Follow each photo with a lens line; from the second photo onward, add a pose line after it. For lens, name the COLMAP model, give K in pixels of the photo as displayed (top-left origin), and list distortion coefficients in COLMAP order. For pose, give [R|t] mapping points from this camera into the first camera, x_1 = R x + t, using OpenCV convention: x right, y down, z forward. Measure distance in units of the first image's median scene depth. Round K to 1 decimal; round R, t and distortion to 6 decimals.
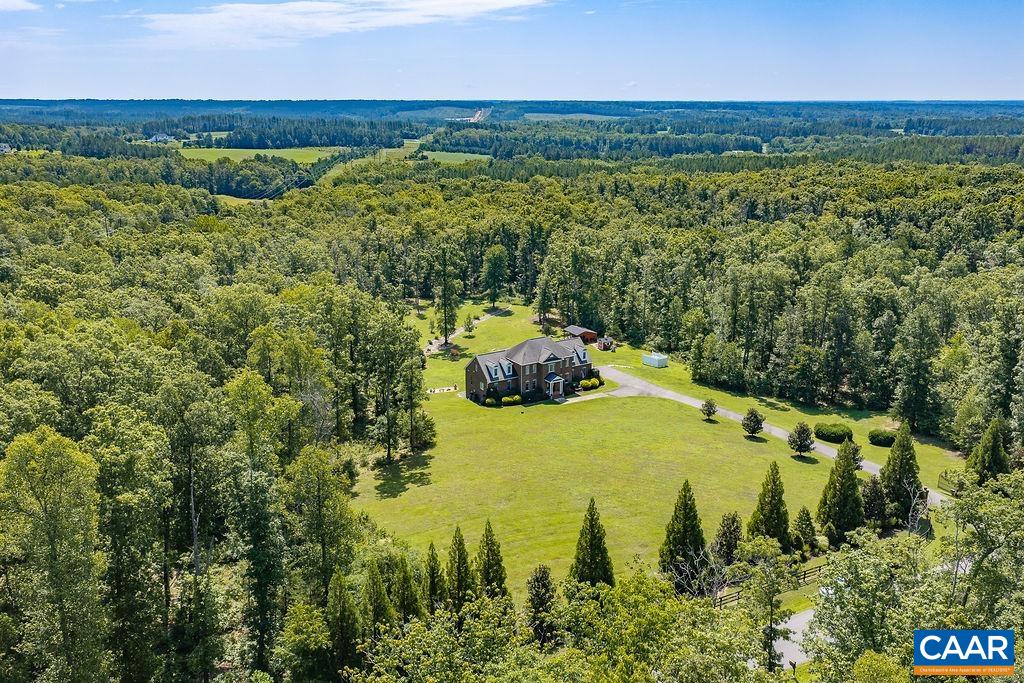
lens RADIAL K [[853.0, 0, 514.1], [0, 853.0, 346.1], [0, 0, 1]] dist [0.005725, 0.002310]
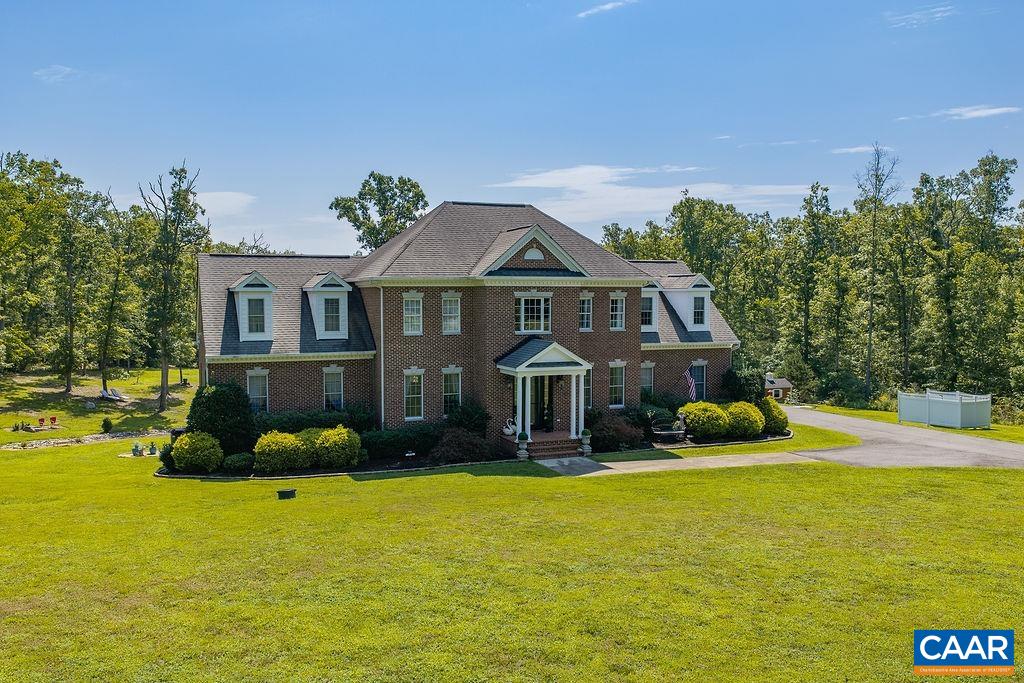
lens RADIAL K [[853.0, 0, 501.7], [0, 853.0, 340.0], [0, 0, 1]] dist [0.005725, 0.002310]
pose [[0.985603, 0.010527, -0.168748, 0.060568], [-0.048616, 0.973556, -0.223214, 0.066920], [0.161936, 0.228204, 0.960052, 0.678968]]
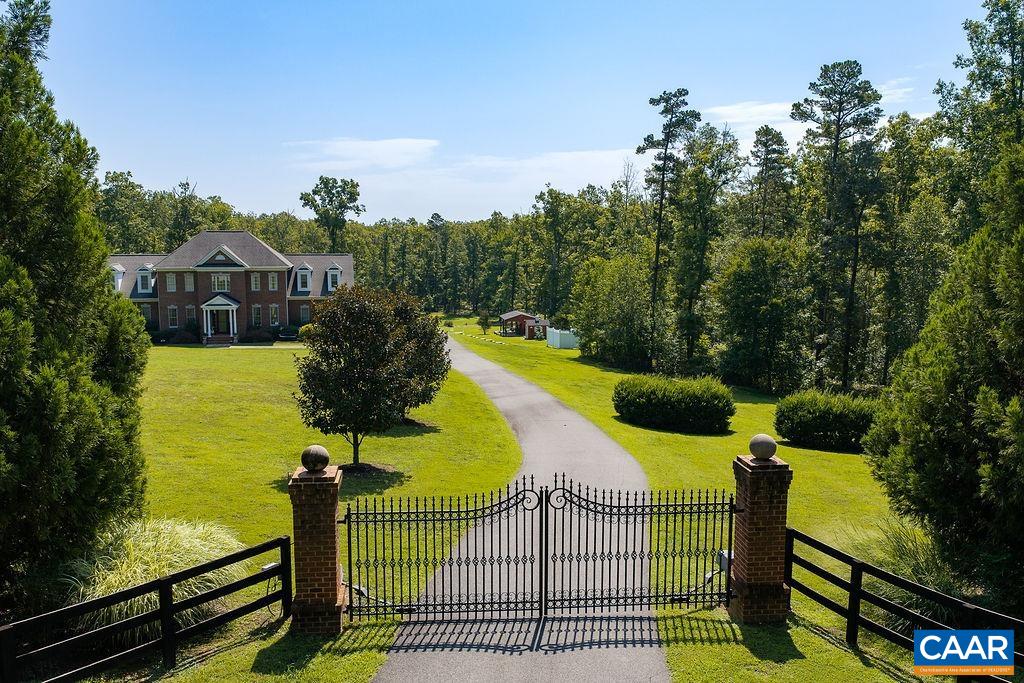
lens RADIAL K [[853.0, 0, 519.1], [0, 853.0, 347.9], [0, 0, 1]] dist [0.005725, 0.002310]
pose [[0.940699, 0.049074, -0.335675, 0.311665], [-0.100459, 0.985399, -0.137466, 0.094725], [0.324028, 0.163035, 0.931894, 0.516869]]
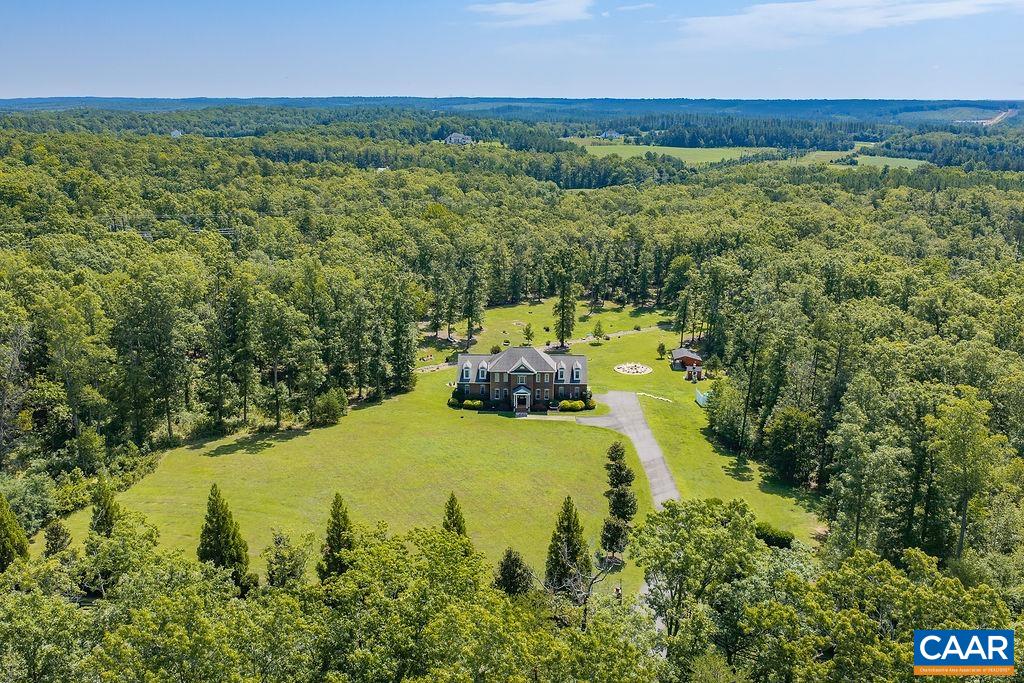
lens RADIAL K [[853.0, 0, 506.2], [0, 853.0, 345.9], [0, 0, 1]] dist [0.005725, 0.002310]
pose [[0.837991, 0.154827, -0.523259, 0.441100], [-0.154710, 0.986968, 0.044269, -0.043207], [0.523294, 0.043857, 0.851023, 0.153812]]
